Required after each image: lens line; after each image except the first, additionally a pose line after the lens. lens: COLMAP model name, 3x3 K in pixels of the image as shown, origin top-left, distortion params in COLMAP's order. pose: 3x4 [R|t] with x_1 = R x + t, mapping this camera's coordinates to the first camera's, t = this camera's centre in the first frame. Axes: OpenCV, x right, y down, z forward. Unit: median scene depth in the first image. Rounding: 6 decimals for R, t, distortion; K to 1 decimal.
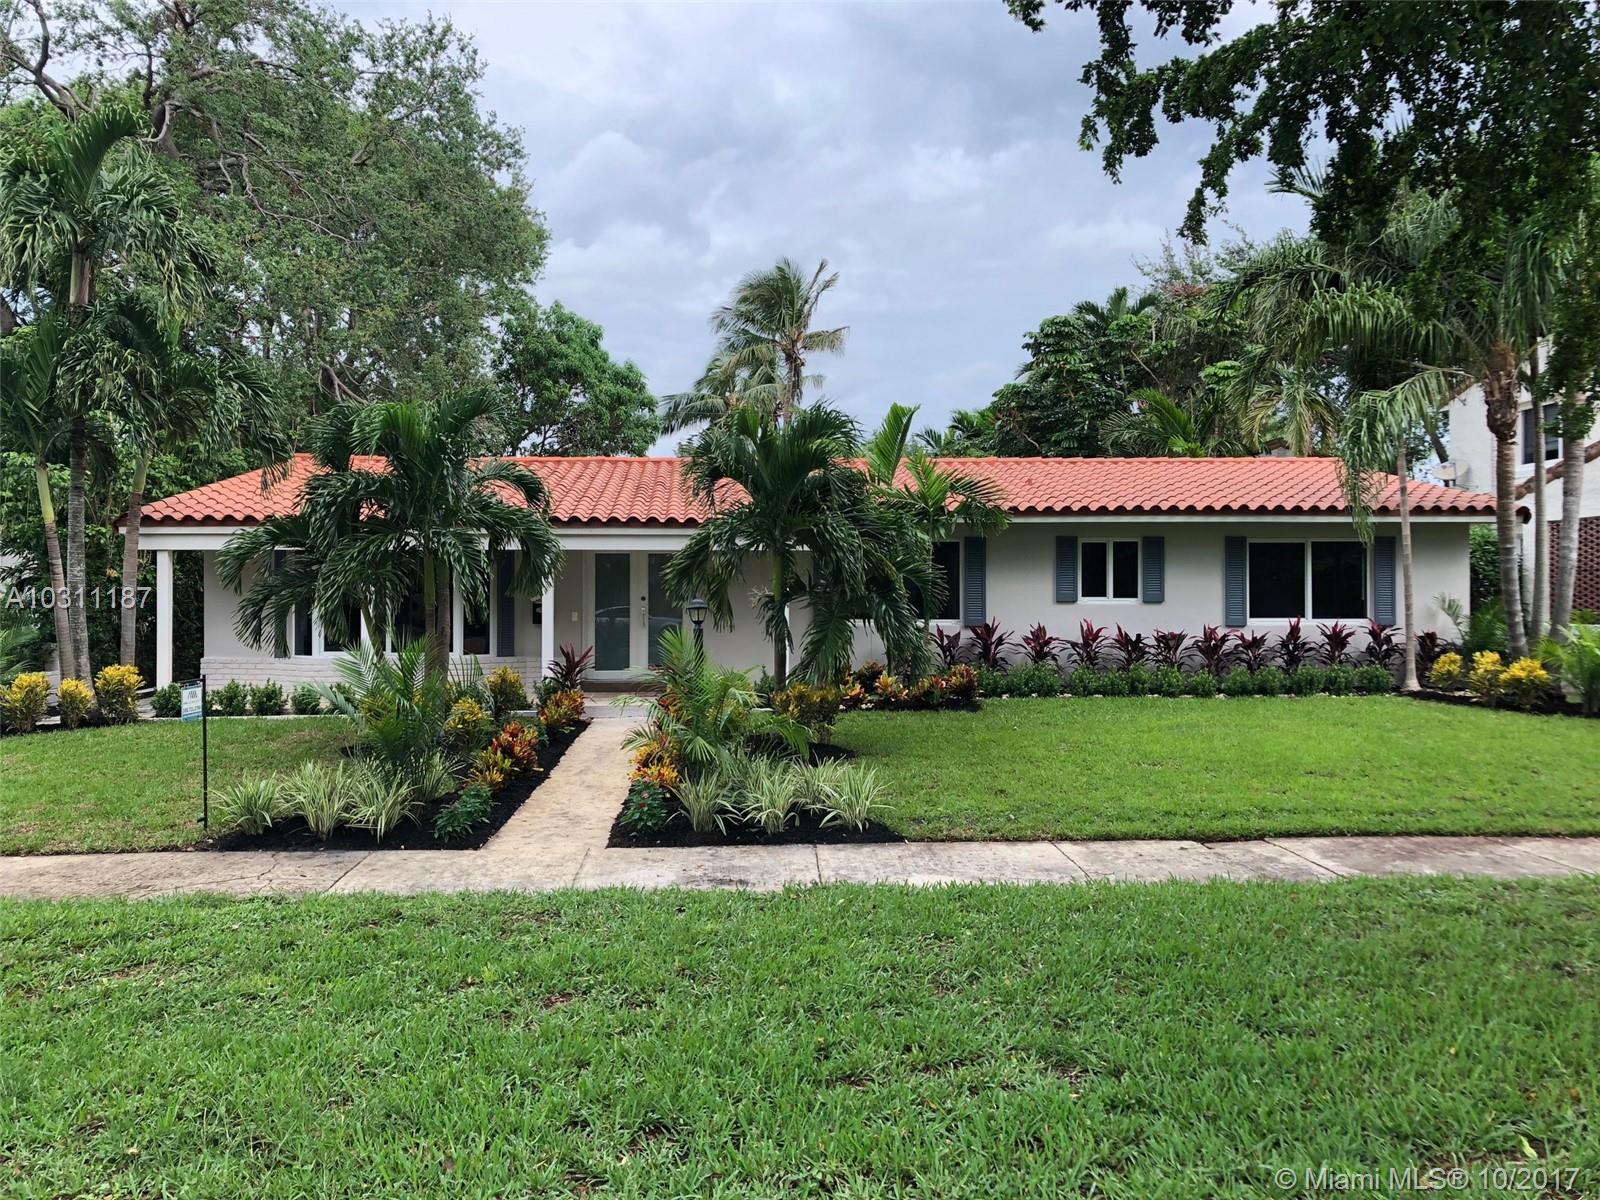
lens RADIAL K [[1356.7, 0, 792.6], [0, 1356.7, 602.1], [0, 0, 1]] dist [0.049663, 0.008804]
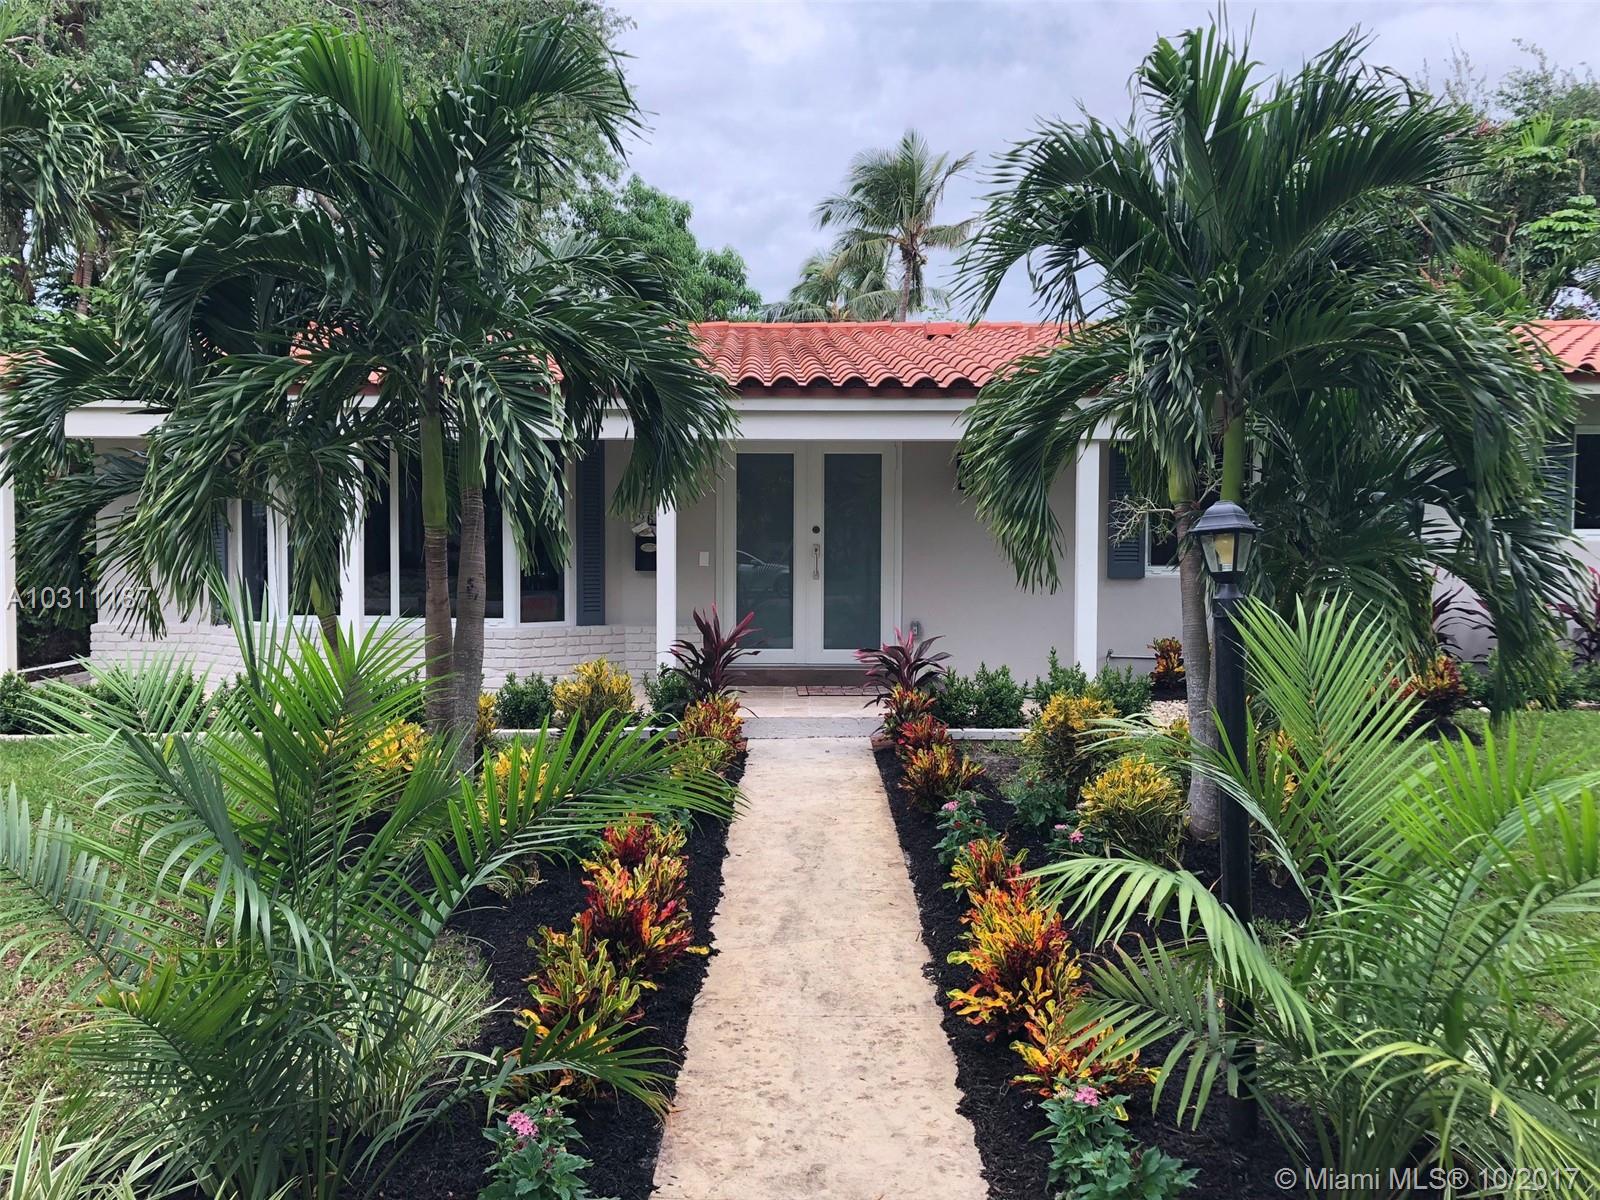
lens RADIAL K [[1356.7, 0, 804.5], [0, 1356.7, 598.2], [0, 0, 1]] dist [0.049663, 0.008804]
pose [[0.999255, 0.006730, -0.038015, -0.096310], [-0.005269, 0.999248, 0.038407, 0.004874], [0.038245, -0.038178, 0.998539, 0.415410]]
